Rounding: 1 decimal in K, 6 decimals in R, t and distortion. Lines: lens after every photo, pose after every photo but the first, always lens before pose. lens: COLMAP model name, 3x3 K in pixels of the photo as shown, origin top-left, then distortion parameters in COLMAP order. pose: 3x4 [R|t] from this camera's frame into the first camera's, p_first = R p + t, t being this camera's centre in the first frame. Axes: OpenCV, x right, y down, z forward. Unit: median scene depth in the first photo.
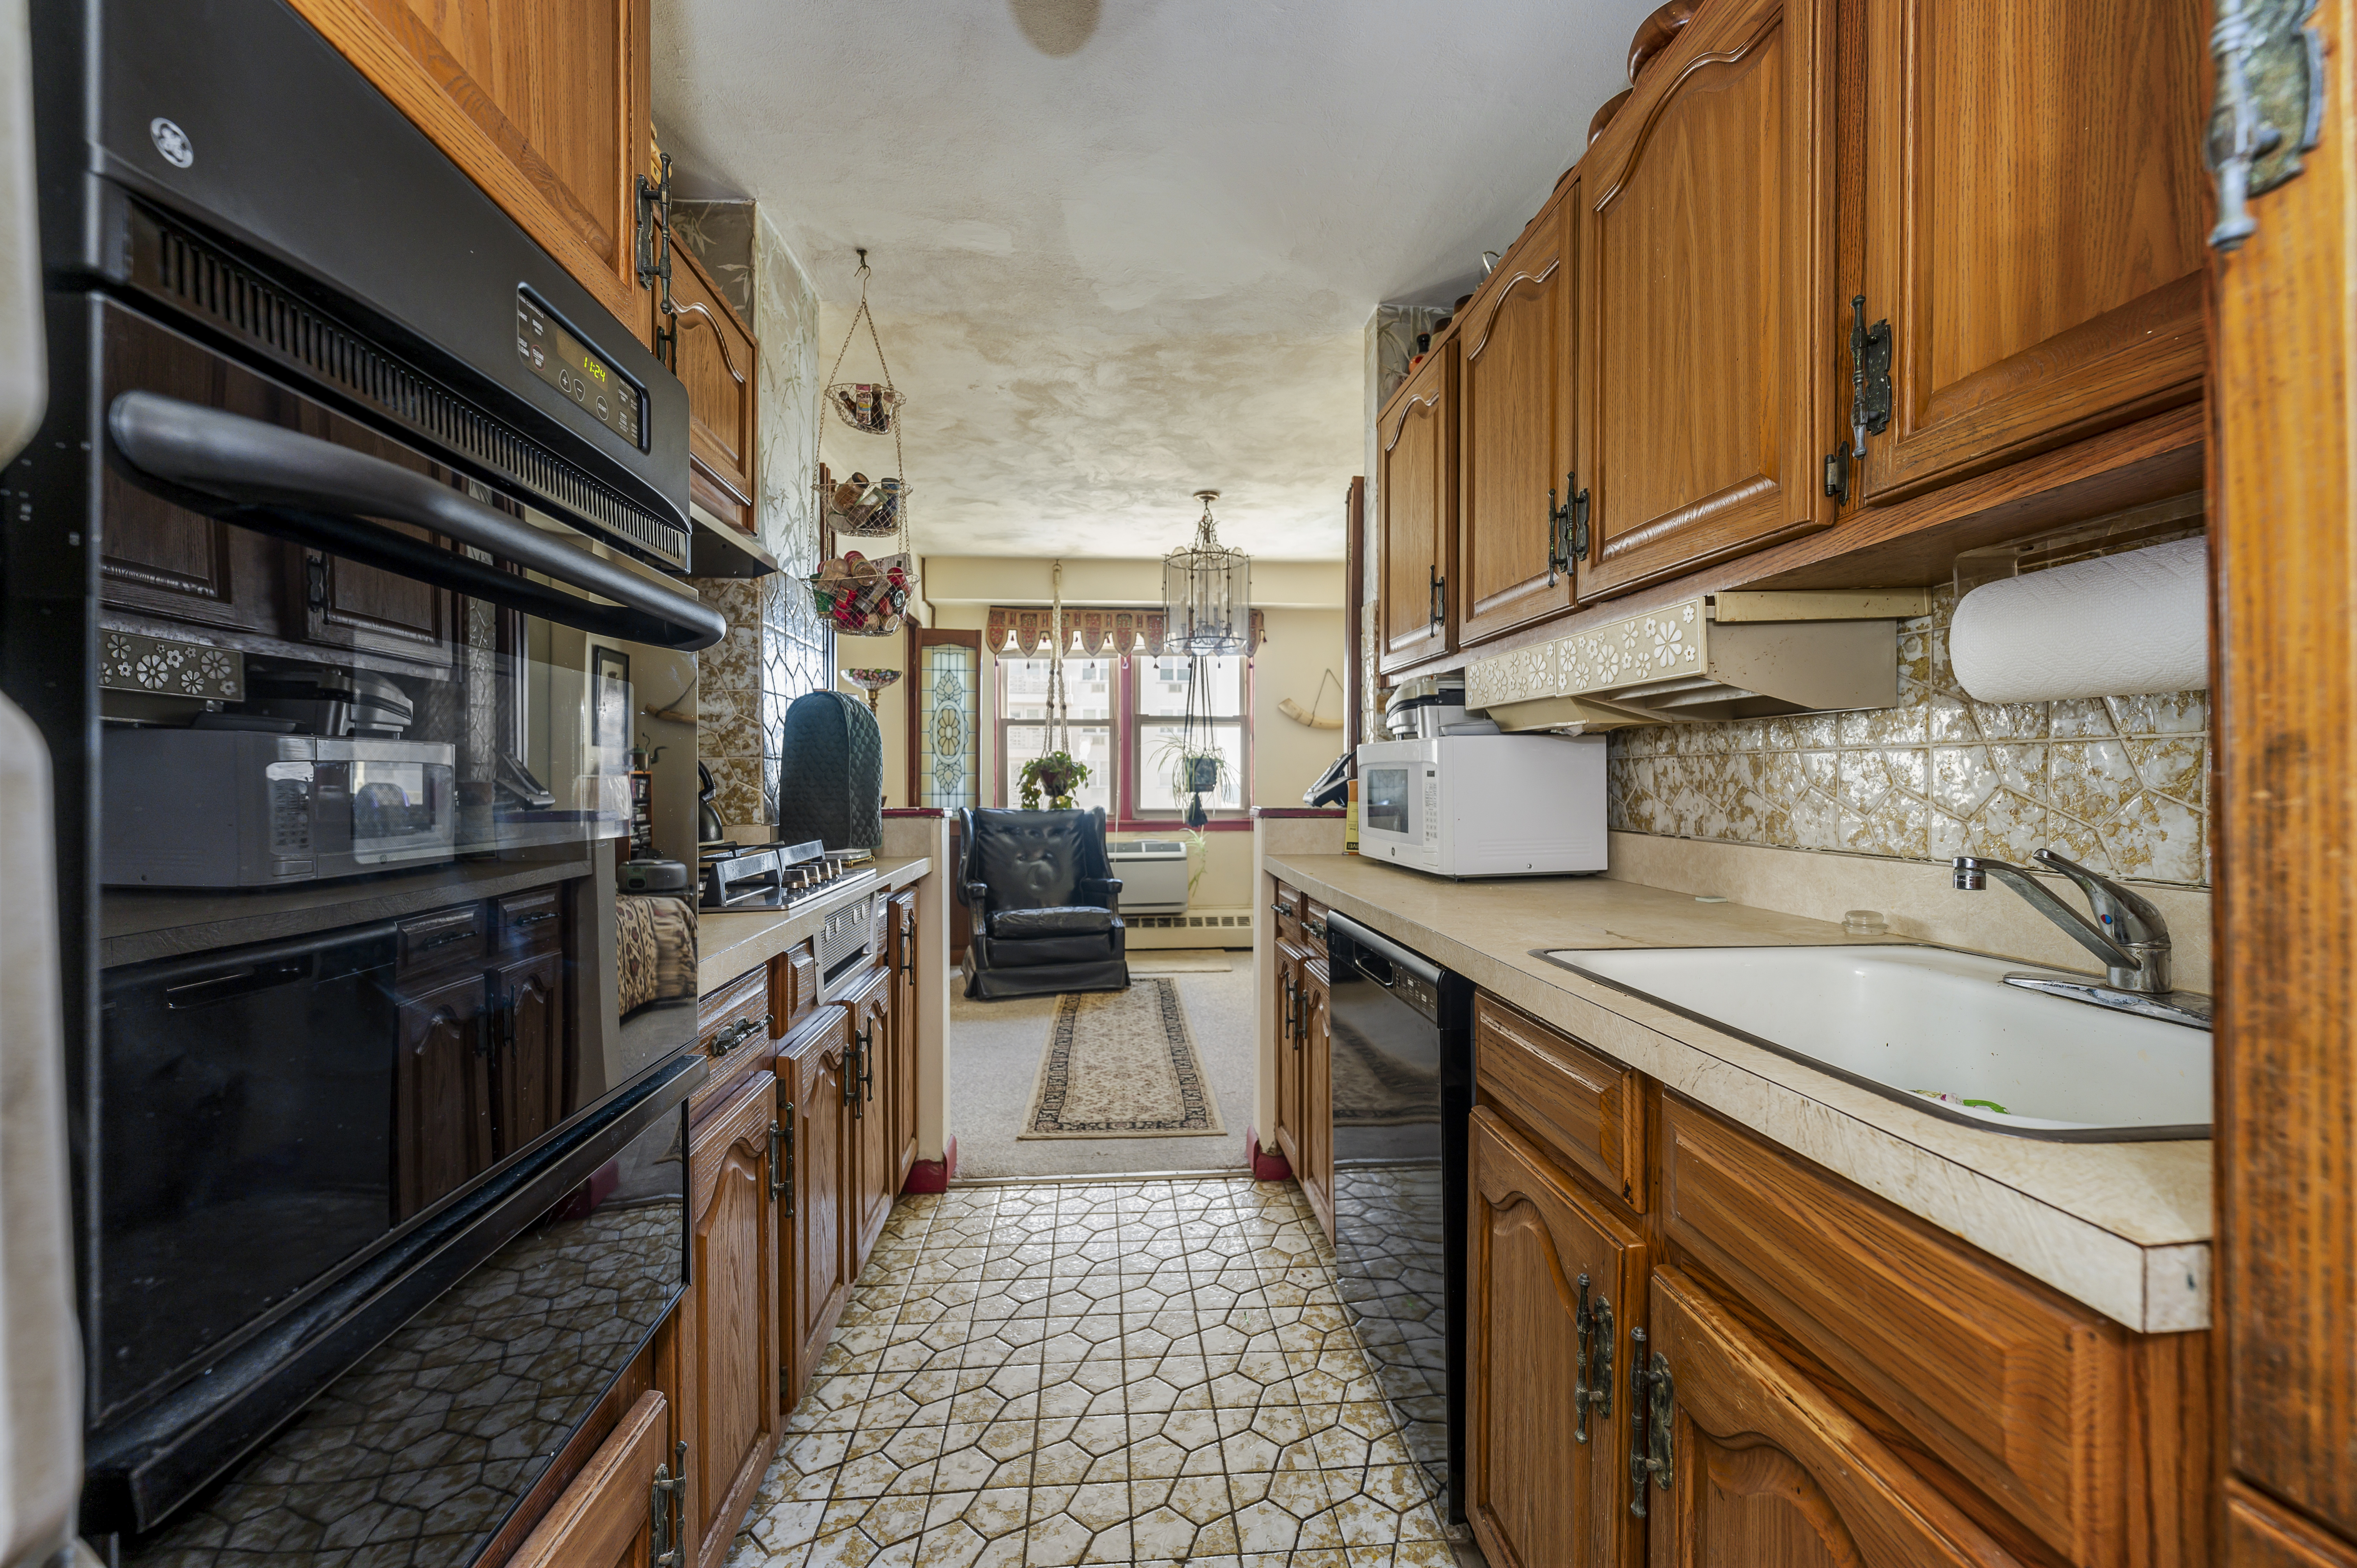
lens RADIAL K [[940.0, 0, 1183.5], [0, 940.0, 775.9], [0, 0, 1]] dist [0.006571, -0.001395]
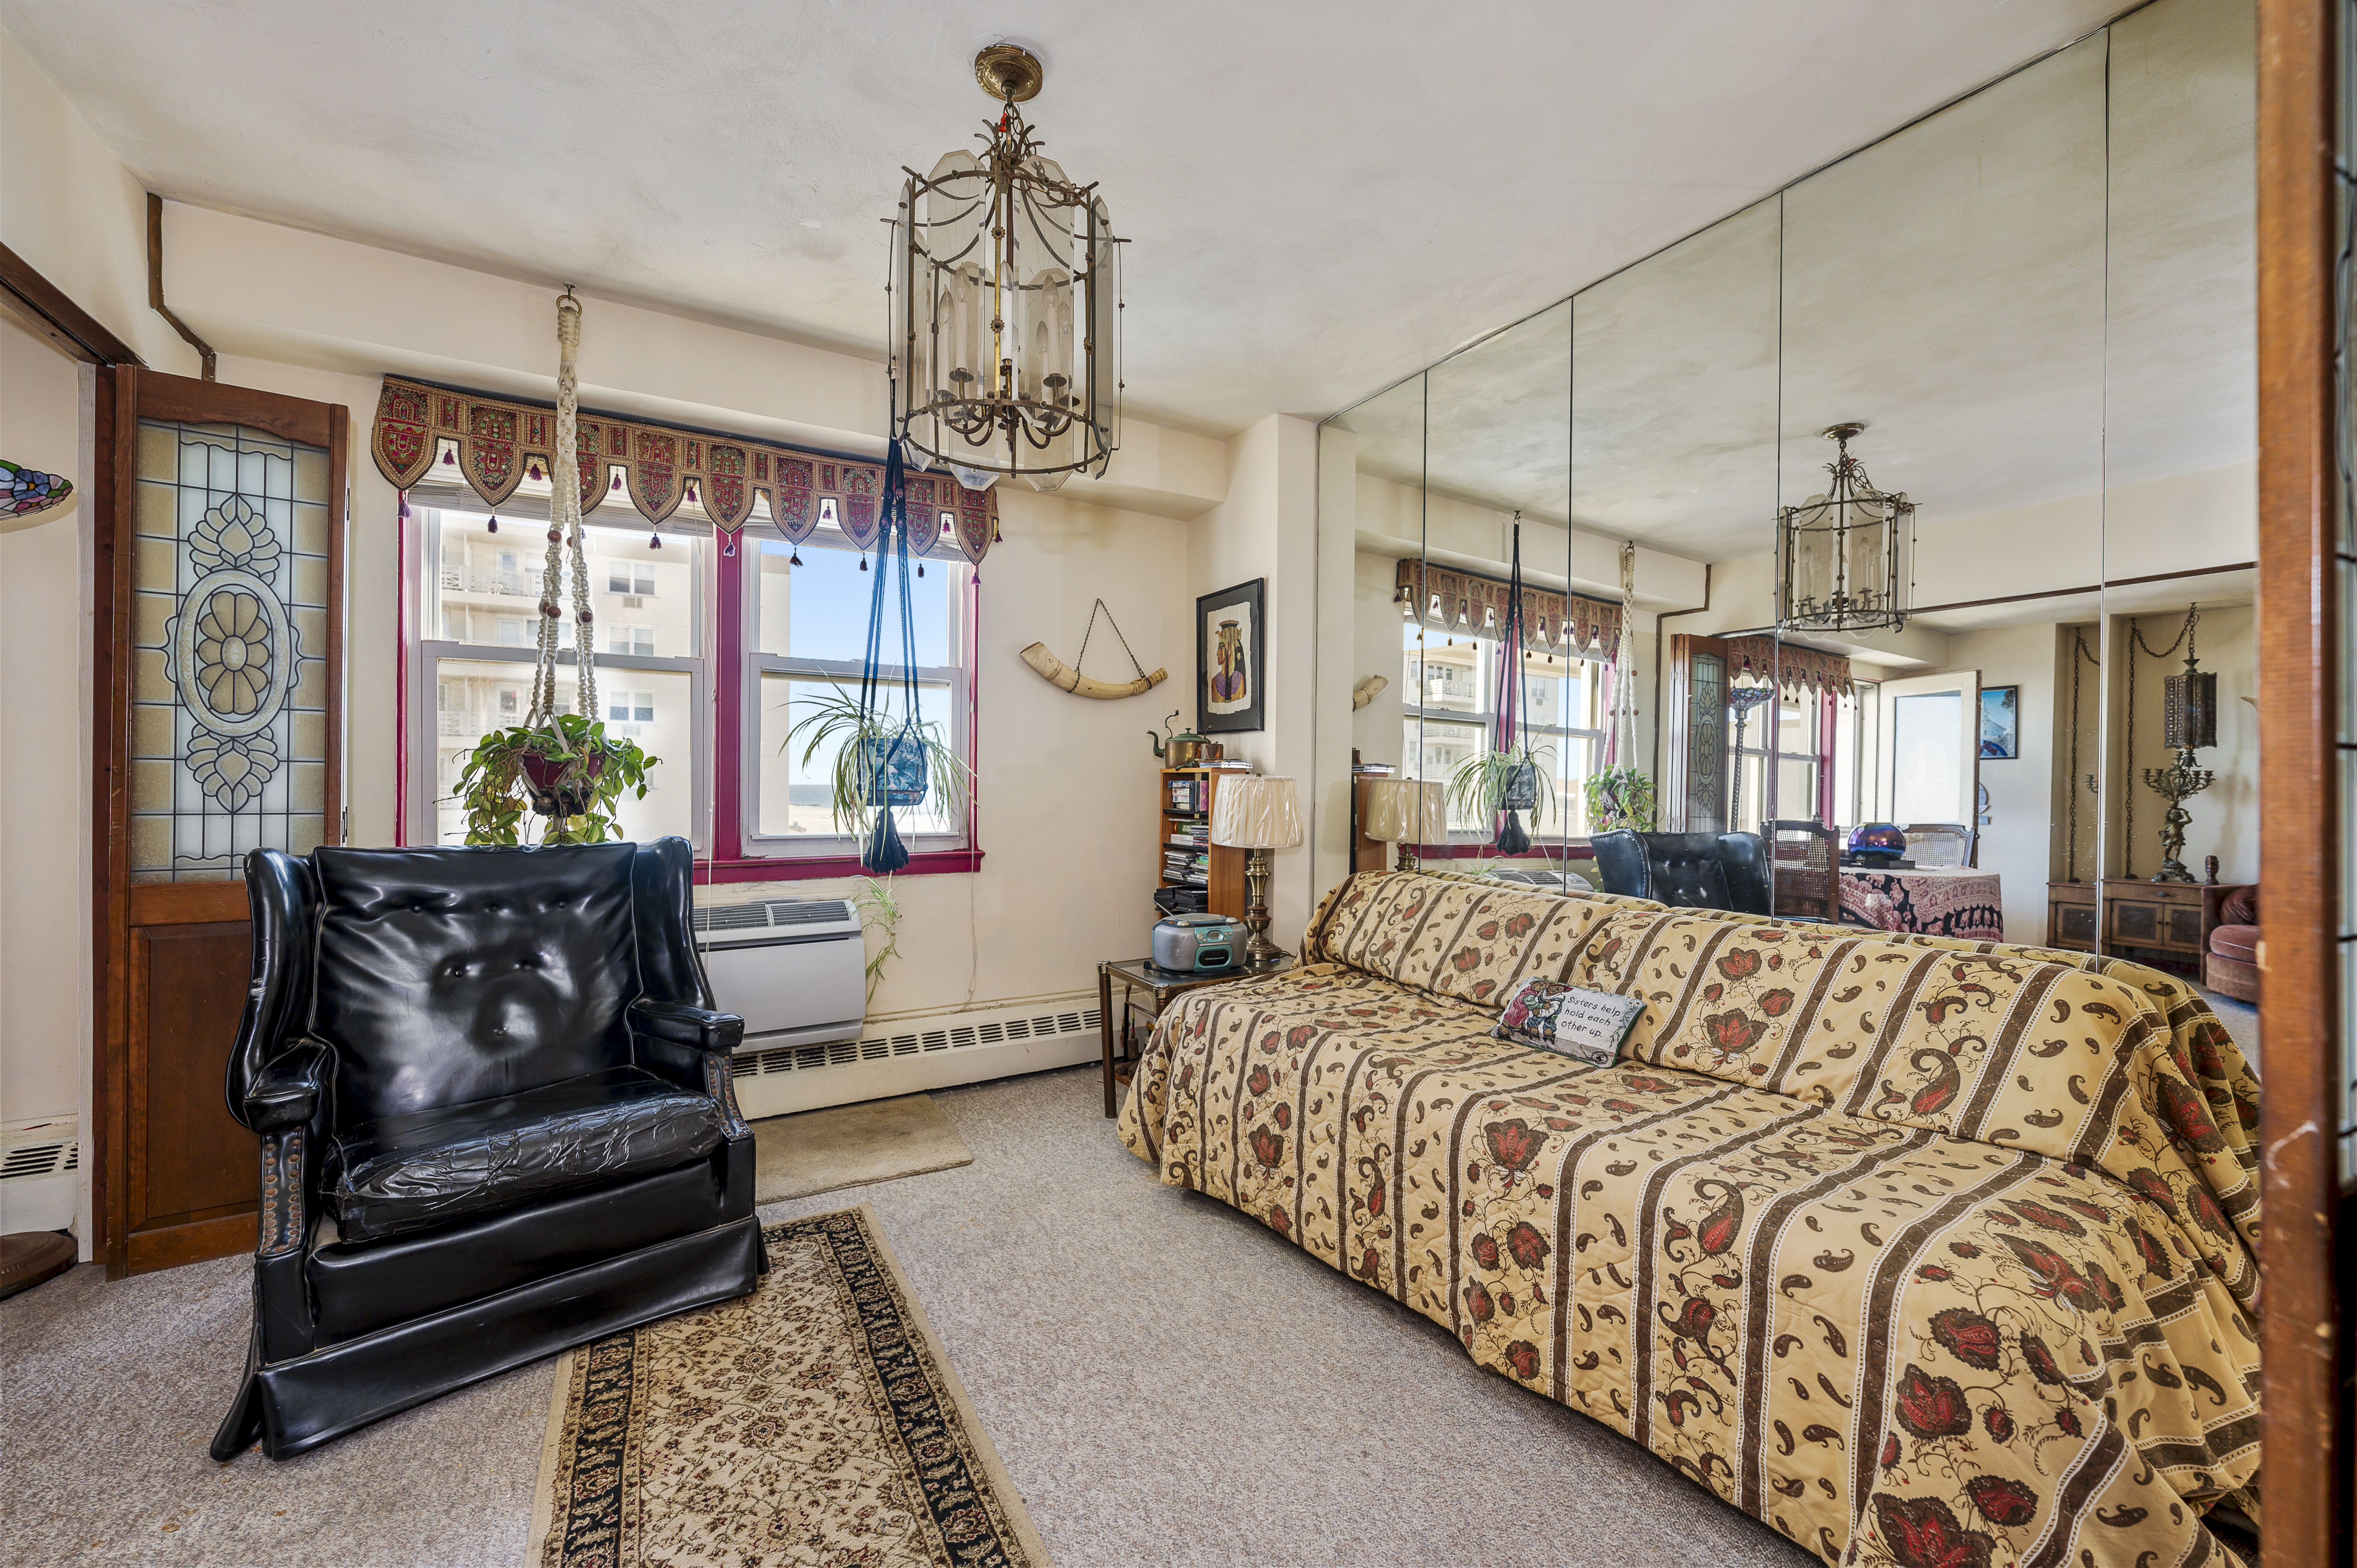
lens RADIAL K [[940.0, 0, 1178.1], [0, 940.0, 785.7], [0, 0, 1]] dist [0.006571, -0.001395]
pose [[0.906231, 0.004166, 0.422763, -0.057979], [-0.005354, 0.999984, 0.001622, 0.005018], [-0.422750, -0.003733, 0.906239, 0.452794]]
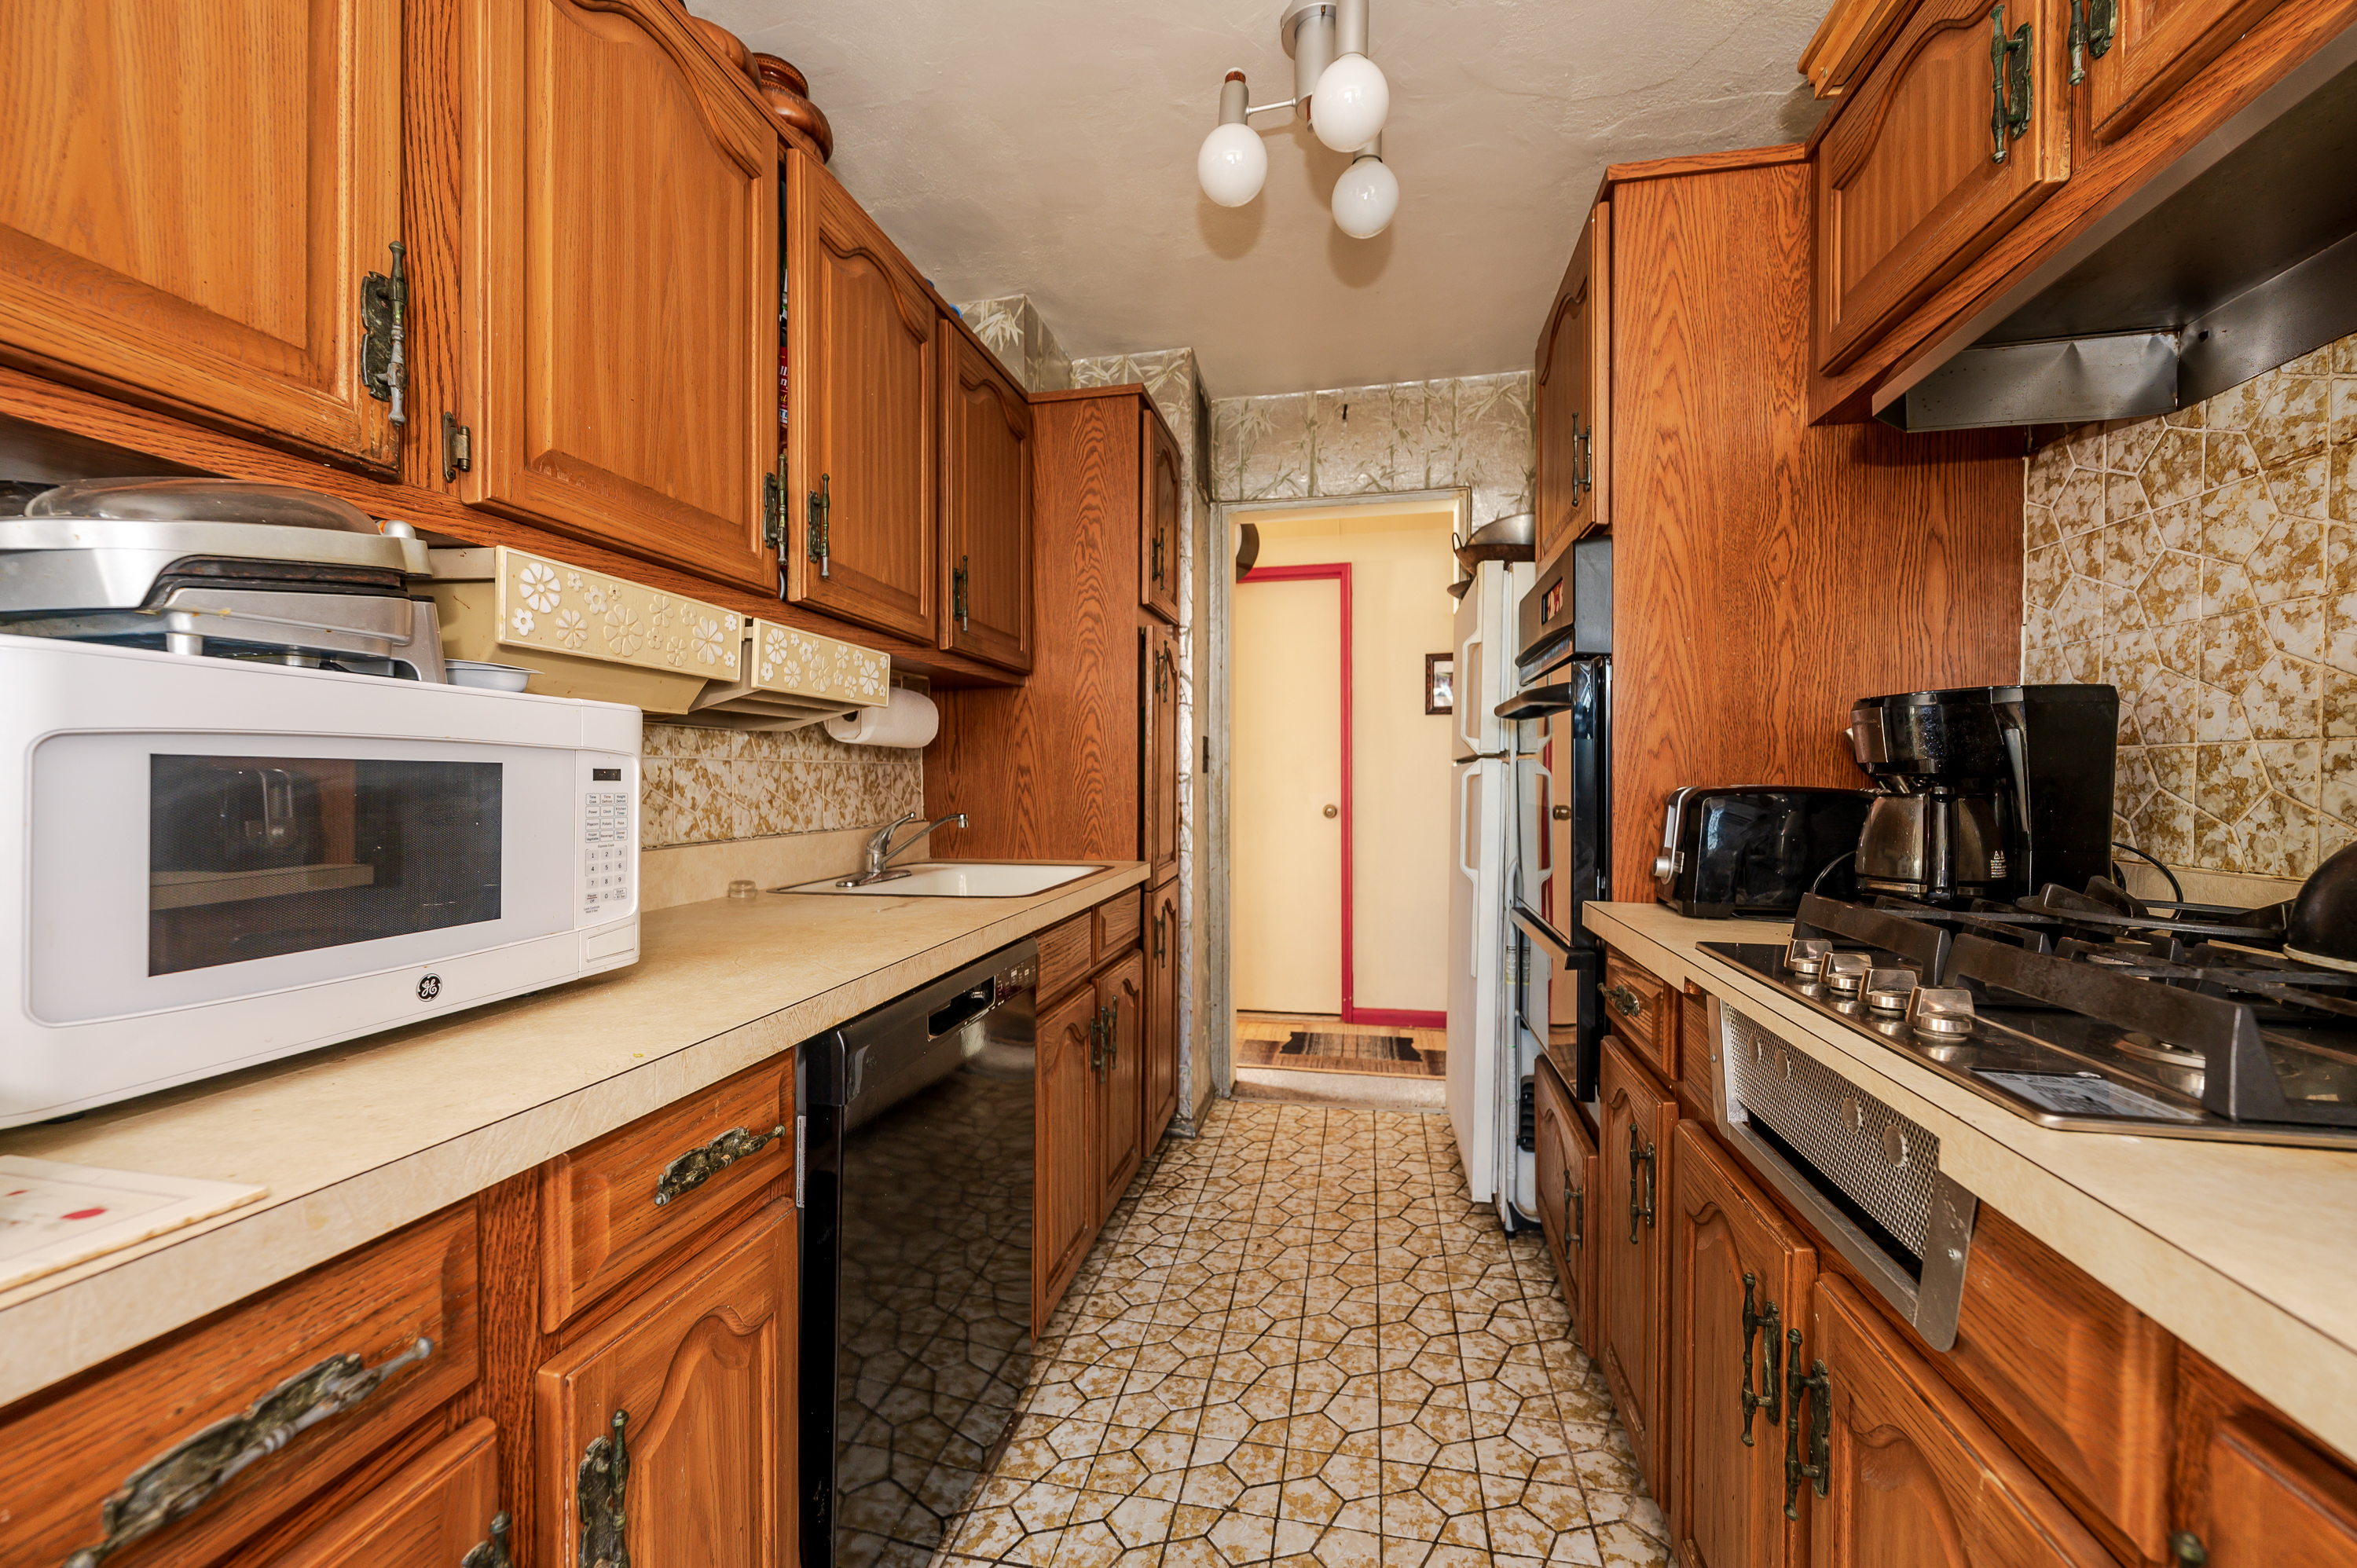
lens RADIAL K [[940.0, 0, 1178.7], [0, 940.0, 785.5], [0, 0, 1]] dist [0.006571, -0.001395]
pose [[-0.955198, 0.000288, 0.295967, -0.279324], [0.002503, 0.999972, 0.007103, -0.000913], [-0.295956, 0.007526, -0.955172, 2.170927]]
